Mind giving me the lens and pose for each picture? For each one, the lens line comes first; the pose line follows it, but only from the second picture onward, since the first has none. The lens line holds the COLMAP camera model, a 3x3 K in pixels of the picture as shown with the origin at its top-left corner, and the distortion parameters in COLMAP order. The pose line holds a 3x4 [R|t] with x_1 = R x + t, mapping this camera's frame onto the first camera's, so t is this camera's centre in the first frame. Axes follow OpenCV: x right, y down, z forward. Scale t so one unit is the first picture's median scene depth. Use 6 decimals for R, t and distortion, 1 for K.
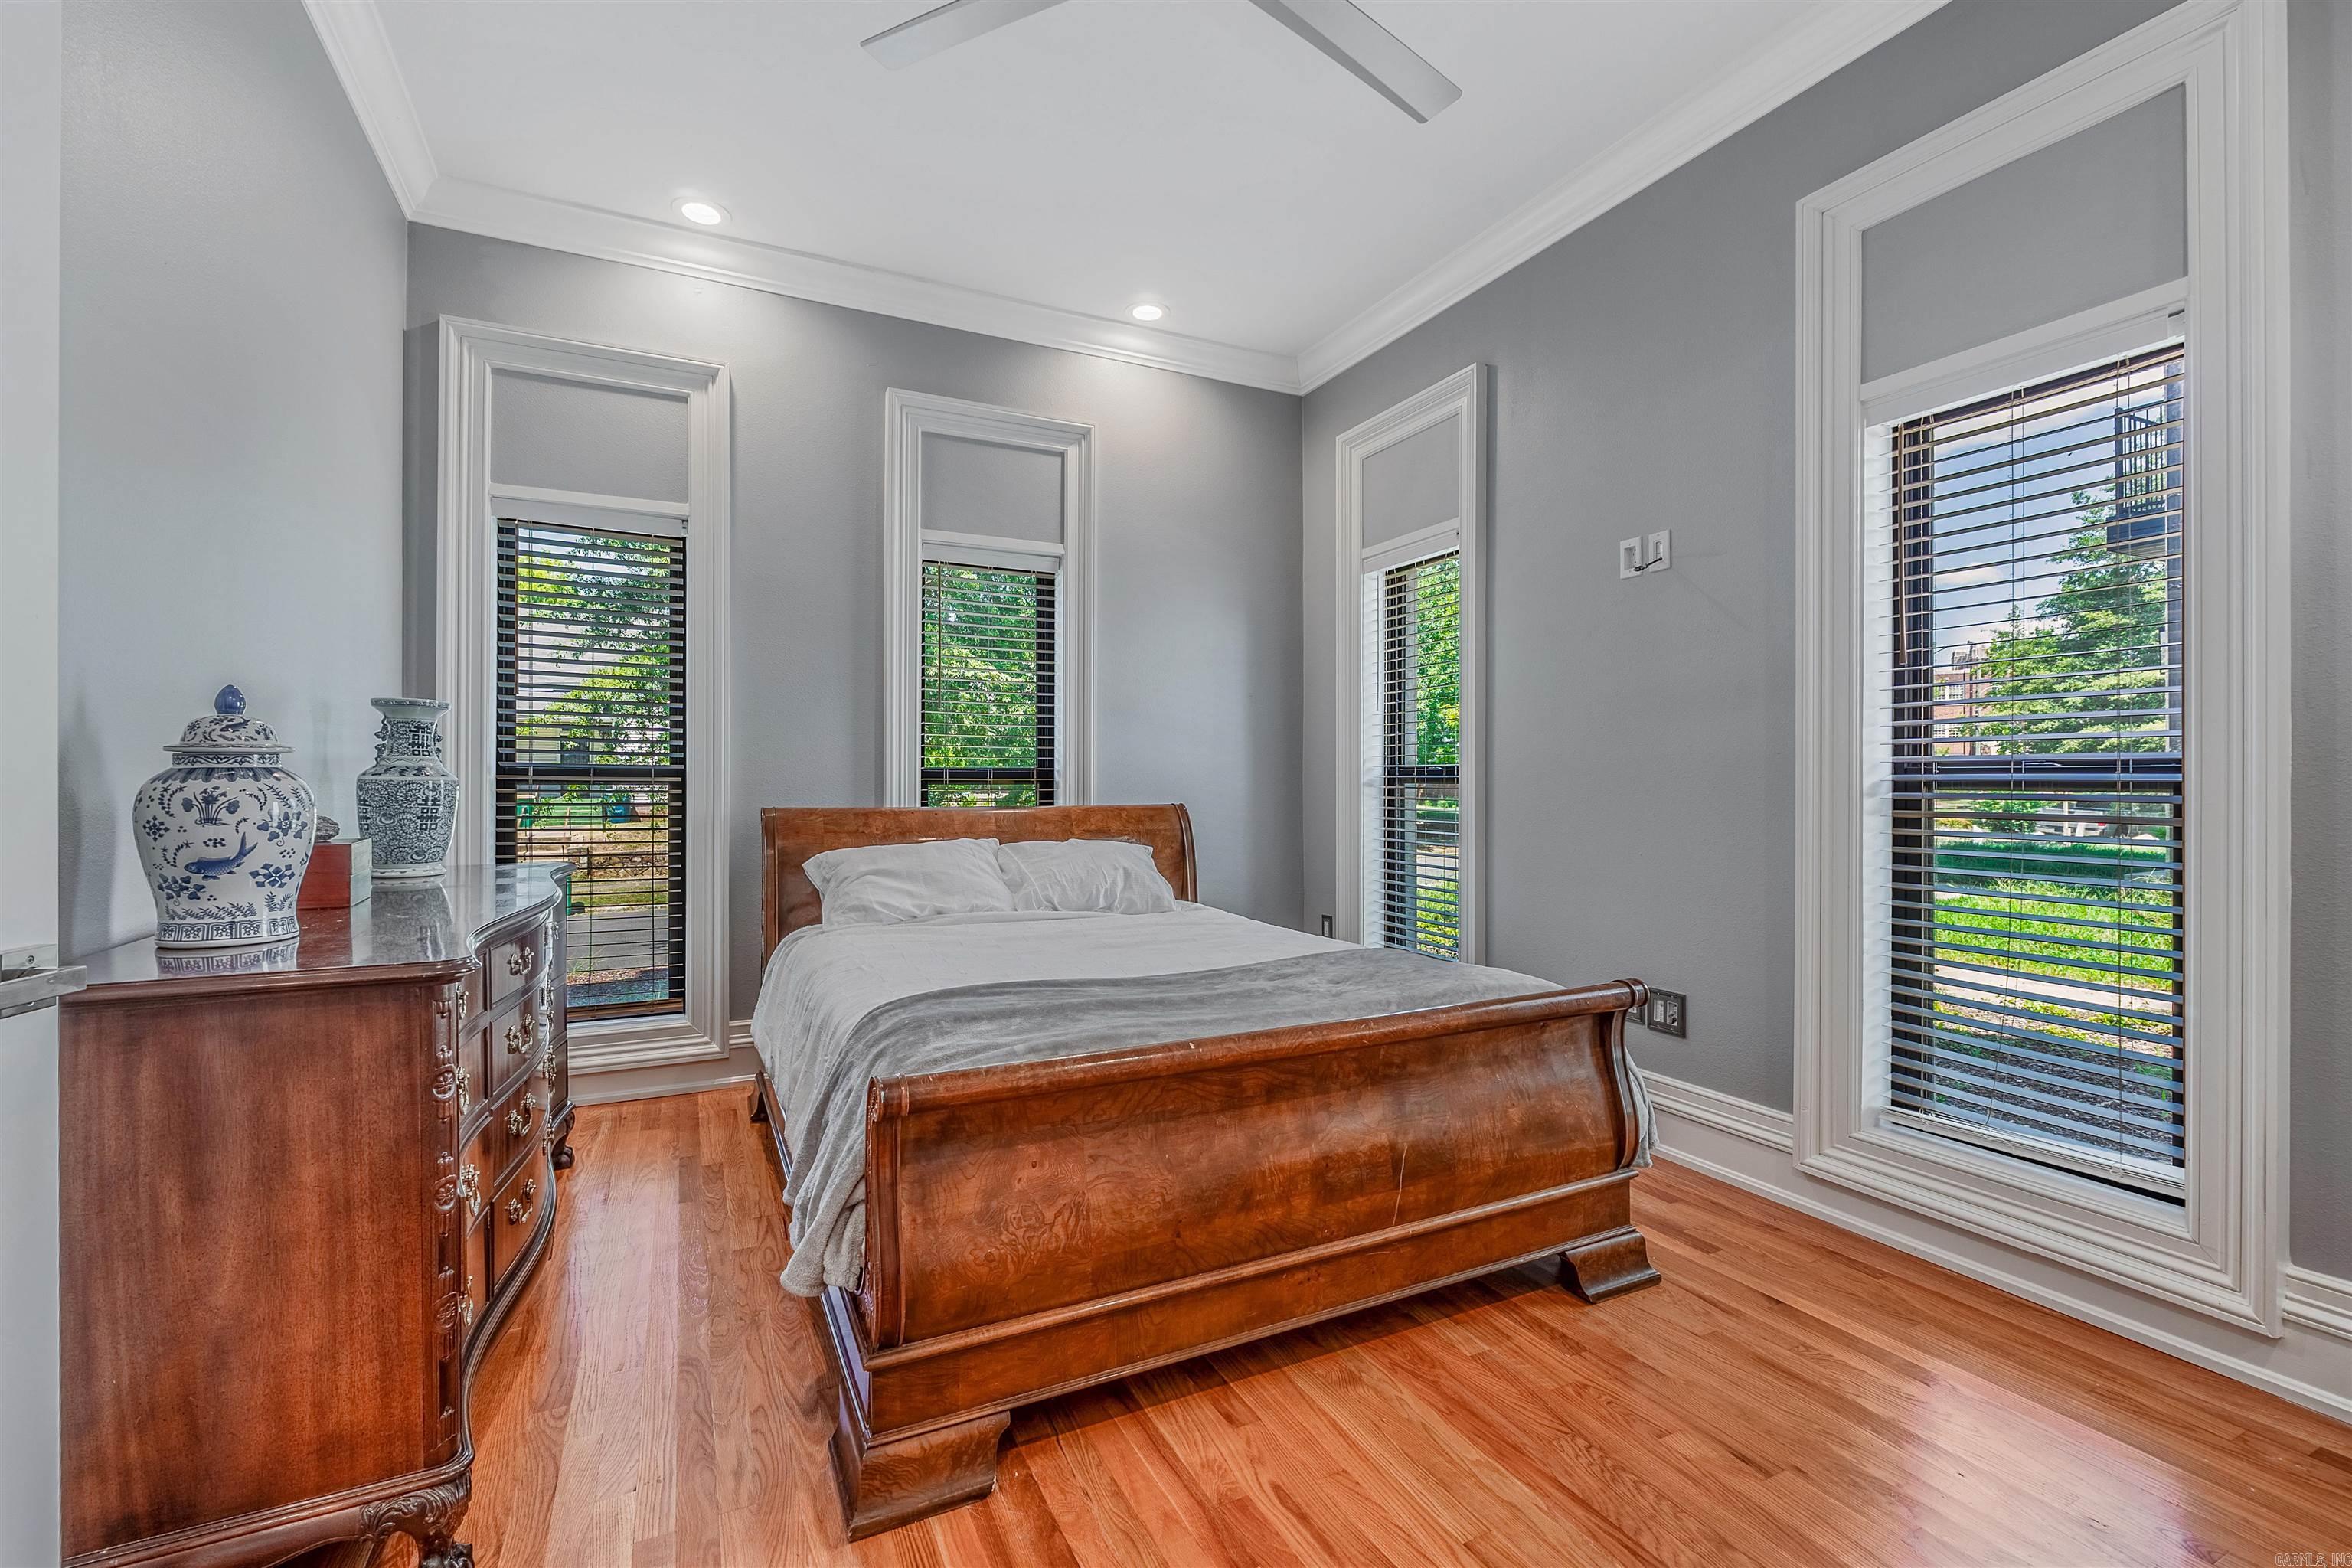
lens RADIAL K [[1051.4, 0, 1205.6], [0, 1051.4, 784.9], [0, 0, 1]] dist [-0.002205, -0.000493]
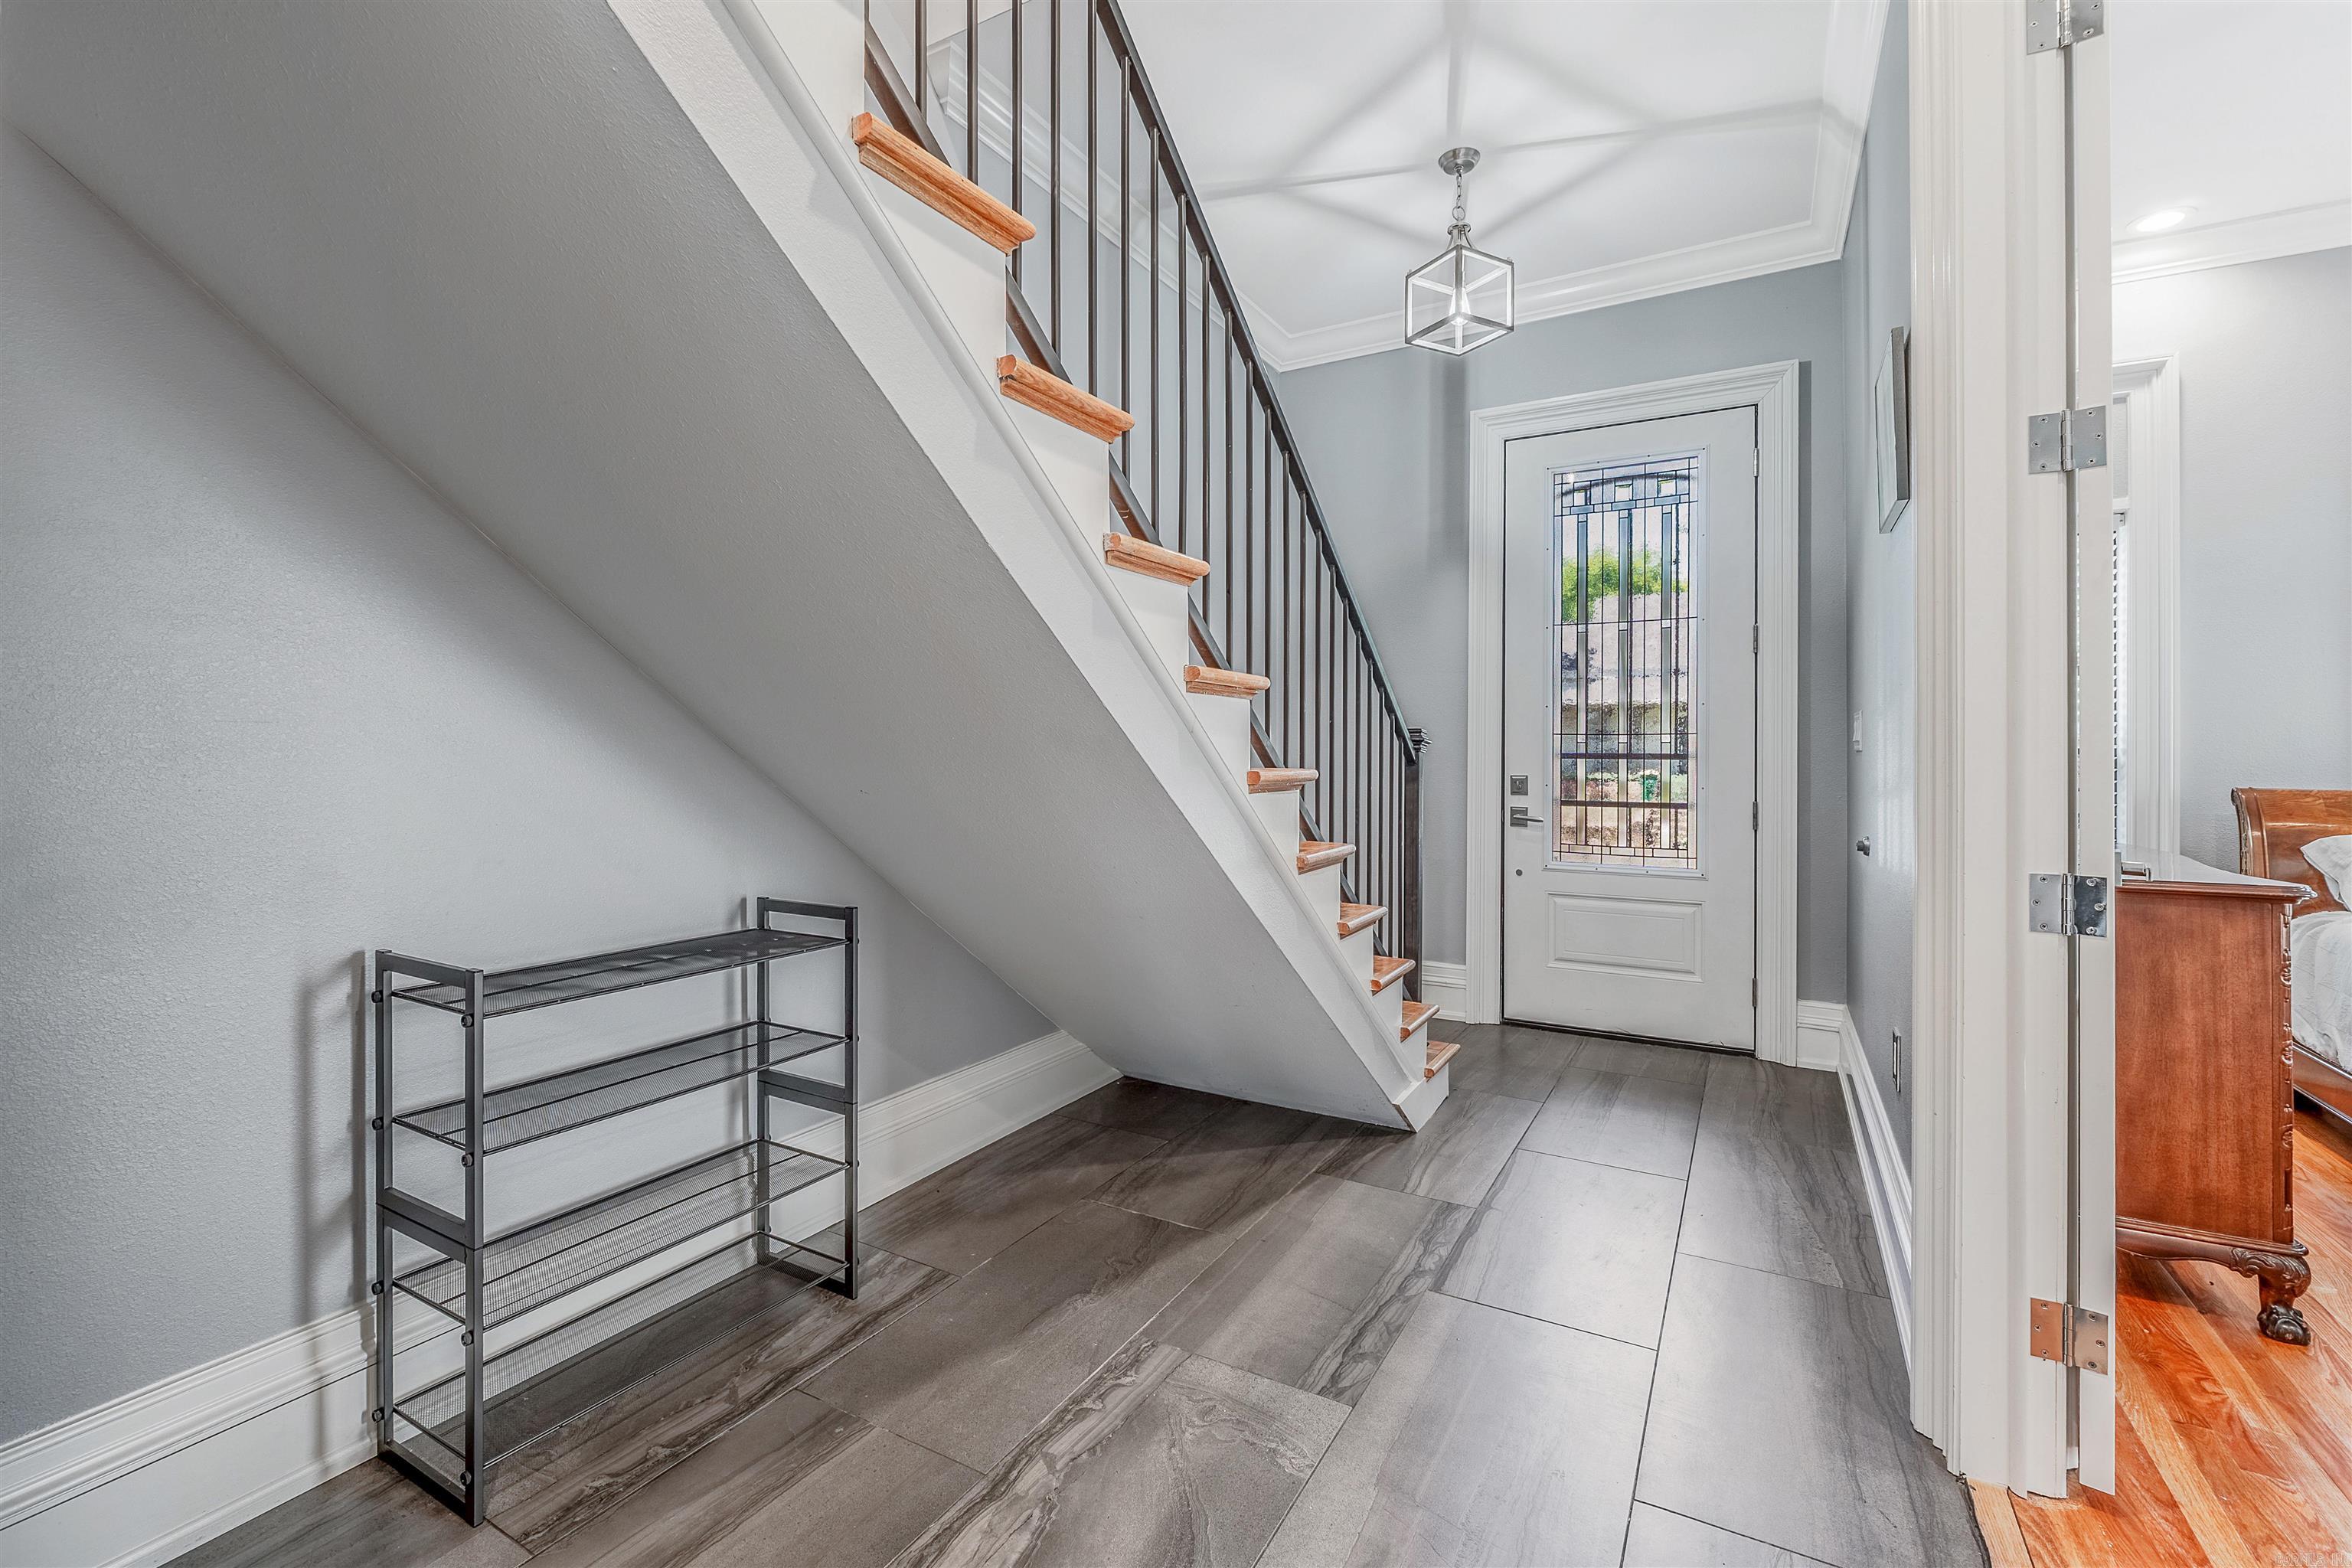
lens RADIAL K [[1027.3, 0, 1167.7], [0, 1027.3, 766.0], [0, 0, 1]] dist [0.001233, 0.000206]
pose [[0.535612, 0.005356, -0.844447, -0.219356], [-0.005827, 0.999980, 0.002647, 0.006131], [0.844444, 0.003503, 0.535632, -0.606703]]
